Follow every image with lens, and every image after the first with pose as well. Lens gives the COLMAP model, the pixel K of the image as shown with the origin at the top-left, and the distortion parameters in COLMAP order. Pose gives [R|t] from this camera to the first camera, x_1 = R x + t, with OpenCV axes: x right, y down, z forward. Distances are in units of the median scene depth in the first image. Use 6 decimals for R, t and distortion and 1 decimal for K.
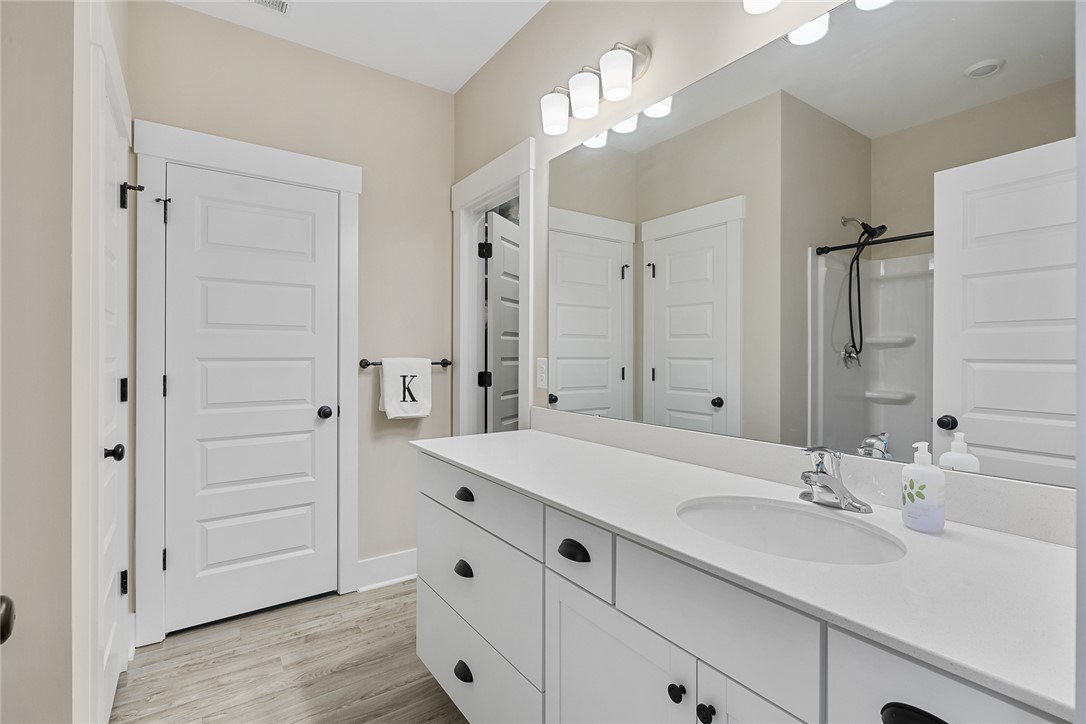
lens RADIAL K [[508.1, 0, 544.3], [0, 508.1, 363.4], [0, 0, 1]] dist [0.002095, 0.000764]
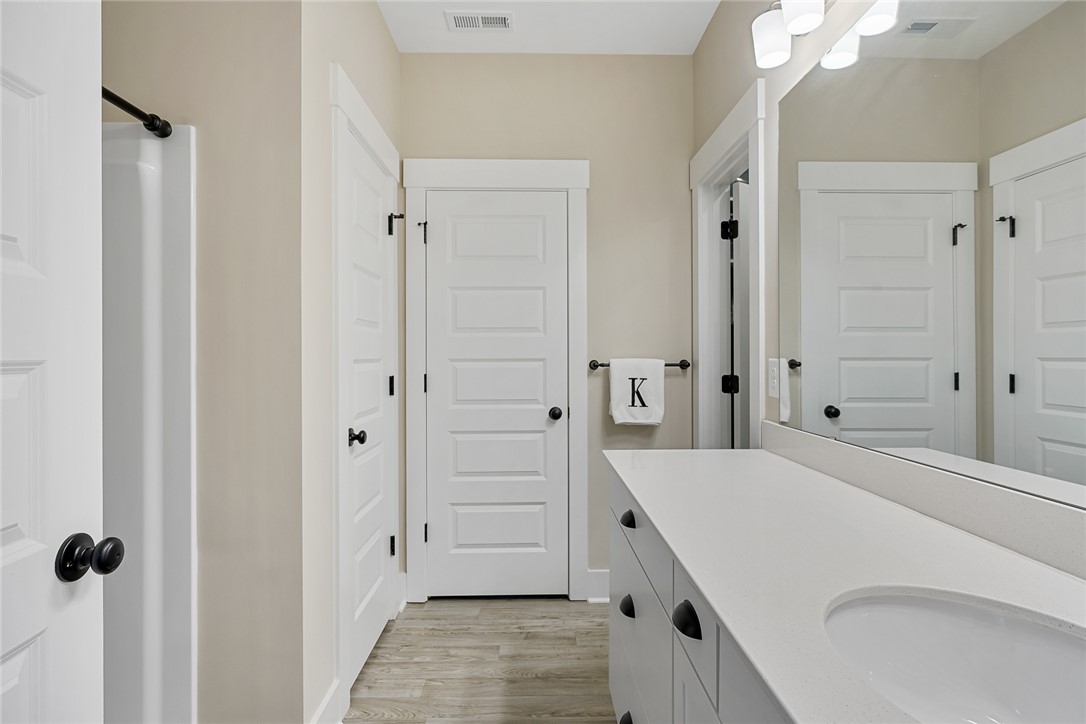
lens RADIAL K [[544.9, 0, 543.0], [0, 544.9, 362.0], [0, 0, 1]] dist [-0.002267, 0.000061]
pose [[0.830261, 0.002635, -0.557369, 0.145879], [-0.005291, 0.999981, -0.003154, -0.001060], [0.557350, 0.005567, 0.830259, 0.100348]]
